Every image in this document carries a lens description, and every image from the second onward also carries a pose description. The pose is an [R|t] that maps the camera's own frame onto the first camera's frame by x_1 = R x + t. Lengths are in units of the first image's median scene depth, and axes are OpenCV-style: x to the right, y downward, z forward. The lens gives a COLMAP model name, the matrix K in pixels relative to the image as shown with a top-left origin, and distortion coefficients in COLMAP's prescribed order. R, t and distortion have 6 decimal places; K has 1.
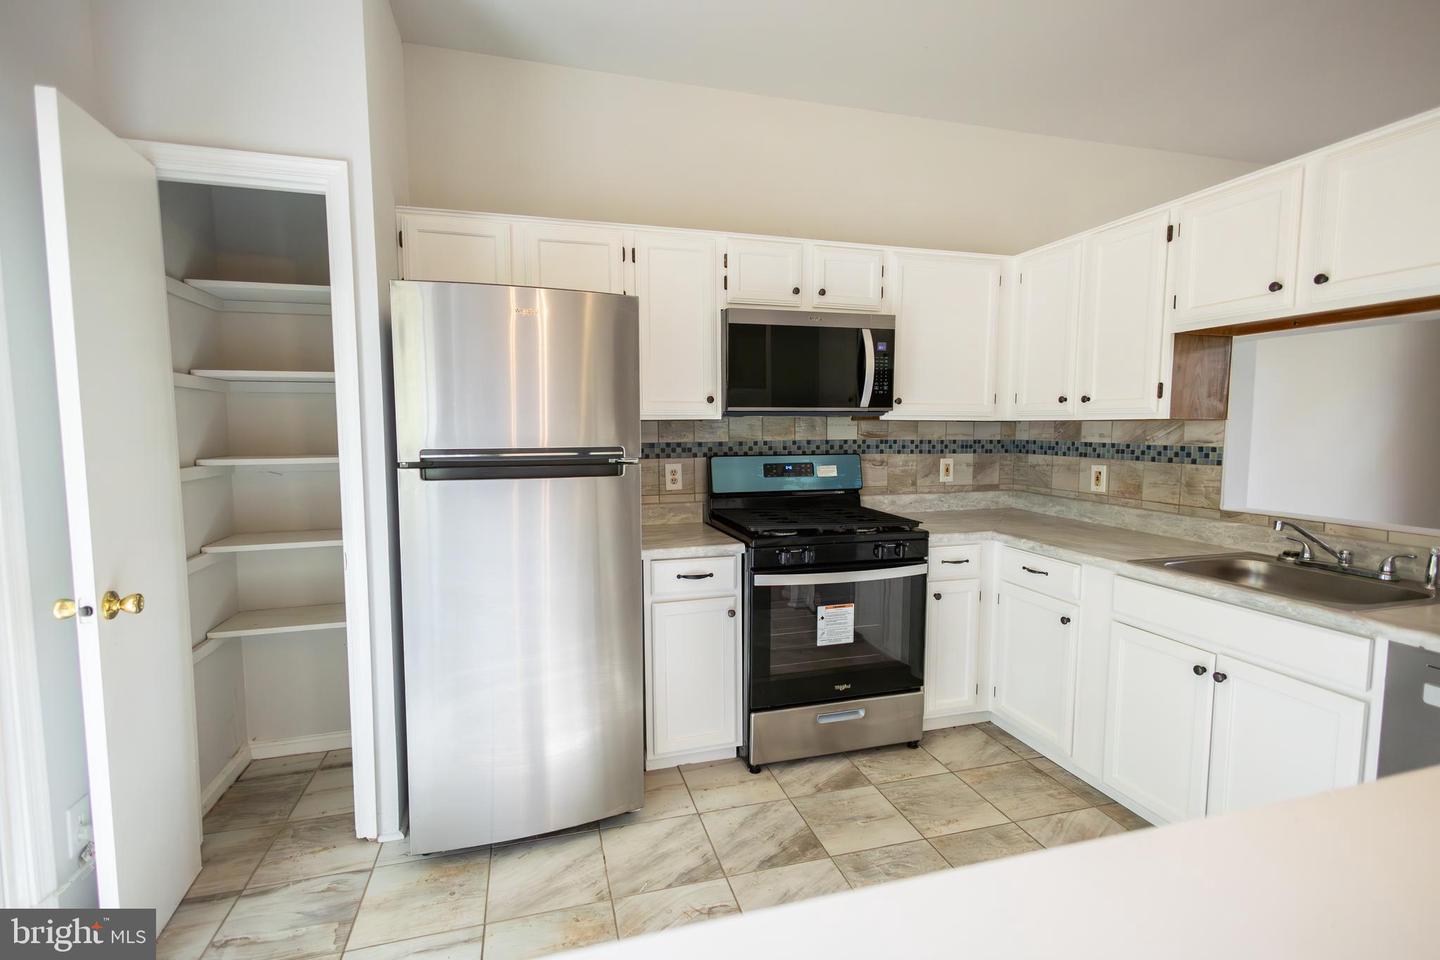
lens RADIAL K [[659.1, 0, 717.7], [0, 659.1, 482.9], [0, 0, 1]] dist [0.018265, -0.003372]
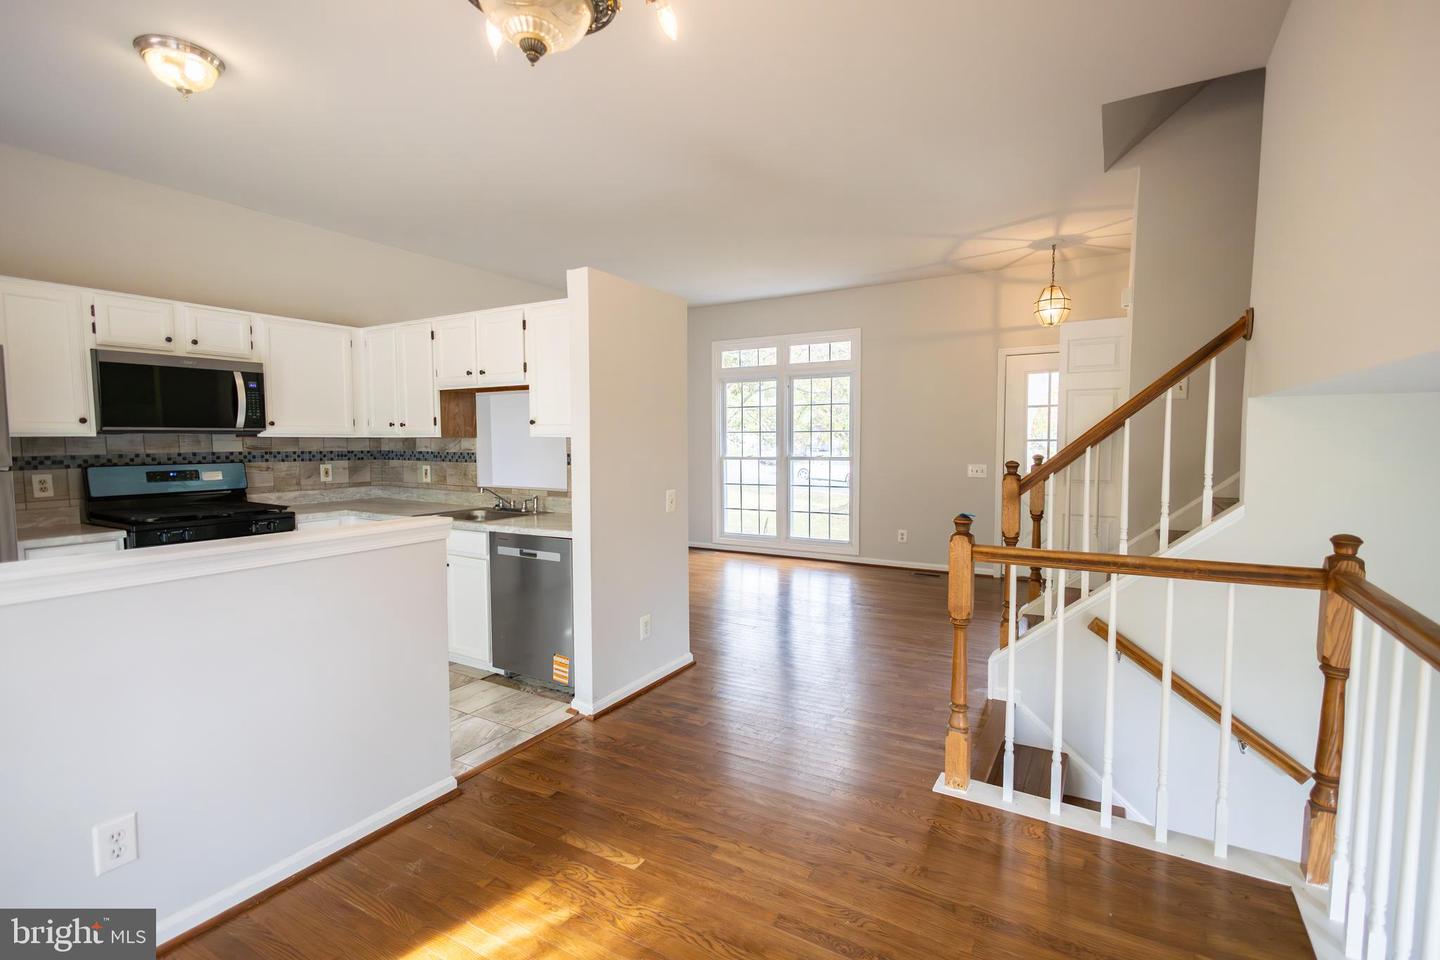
lens RADIAL K [[659.1, 0, 717.8], [0, 659.1, 481.0], [0, 0, 1]] dist [0.018265, -0.003372]
pose [[0.736772, -0.045416, 0.674614, 0.014322], [0.060727, 0.998154, 0.000875, 0.053636], [-0.673408, 0.040323, 0.738170, -0.666607]]
